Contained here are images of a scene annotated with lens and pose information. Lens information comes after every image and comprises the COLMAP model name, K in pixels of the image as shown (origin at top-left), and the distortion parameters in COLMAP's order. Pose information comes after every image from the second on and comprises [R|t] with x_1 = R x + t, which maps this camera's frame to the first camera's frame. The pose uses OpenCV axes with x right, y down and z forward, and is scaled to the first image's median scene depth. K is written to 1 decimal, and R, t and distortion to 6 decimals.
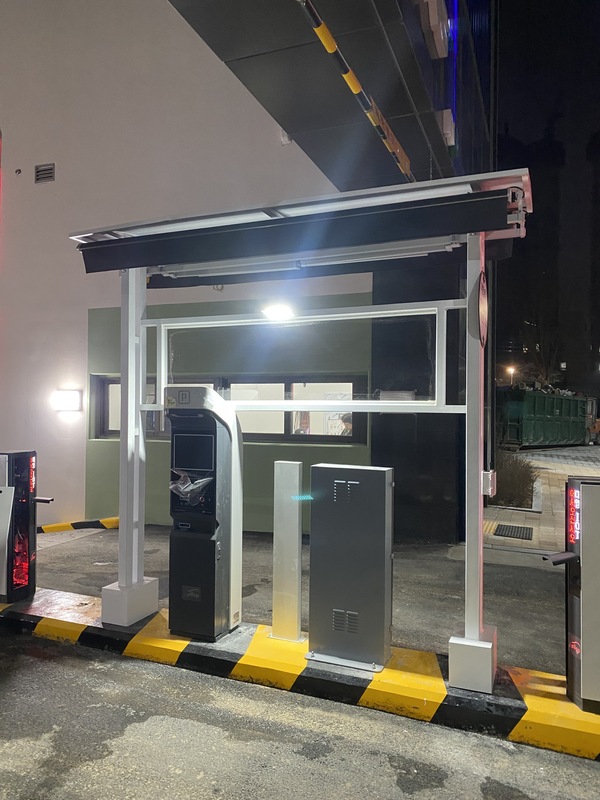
lens RADIAL K [[612.0, 0, 293.2], [0, 612.0, 400.8], [0, 0, 1]] dist [0.016926, -0.001835]
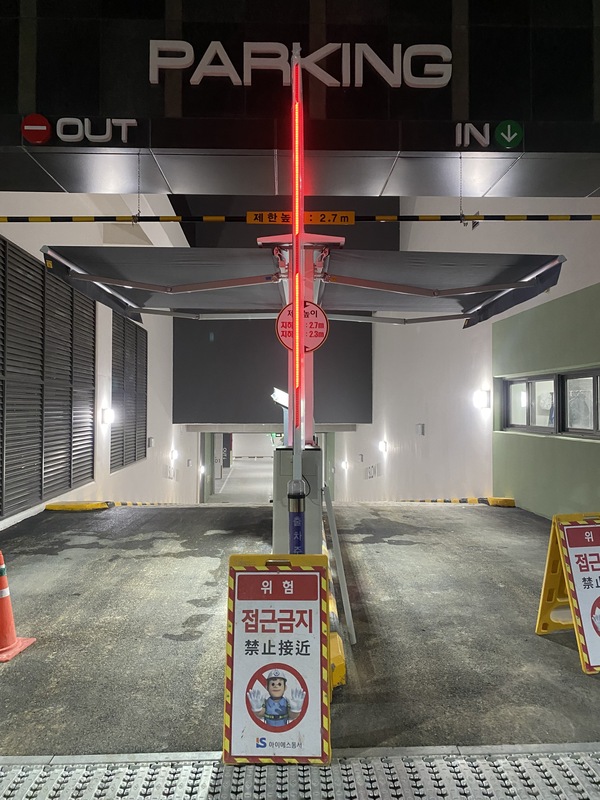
lens RADIAL K [[613.1, 0, 292.7], [0, 613.1, 385.1], [0, 0, 1]] dist [0.014756, 0.000443]
pose [[0.386984, -0.041589, -0.921148, 1.481497], [0.009998, 0.999113, -0.040908, 0.042294], [0.922032, 0.006621, 0.387056, 0.409908]]
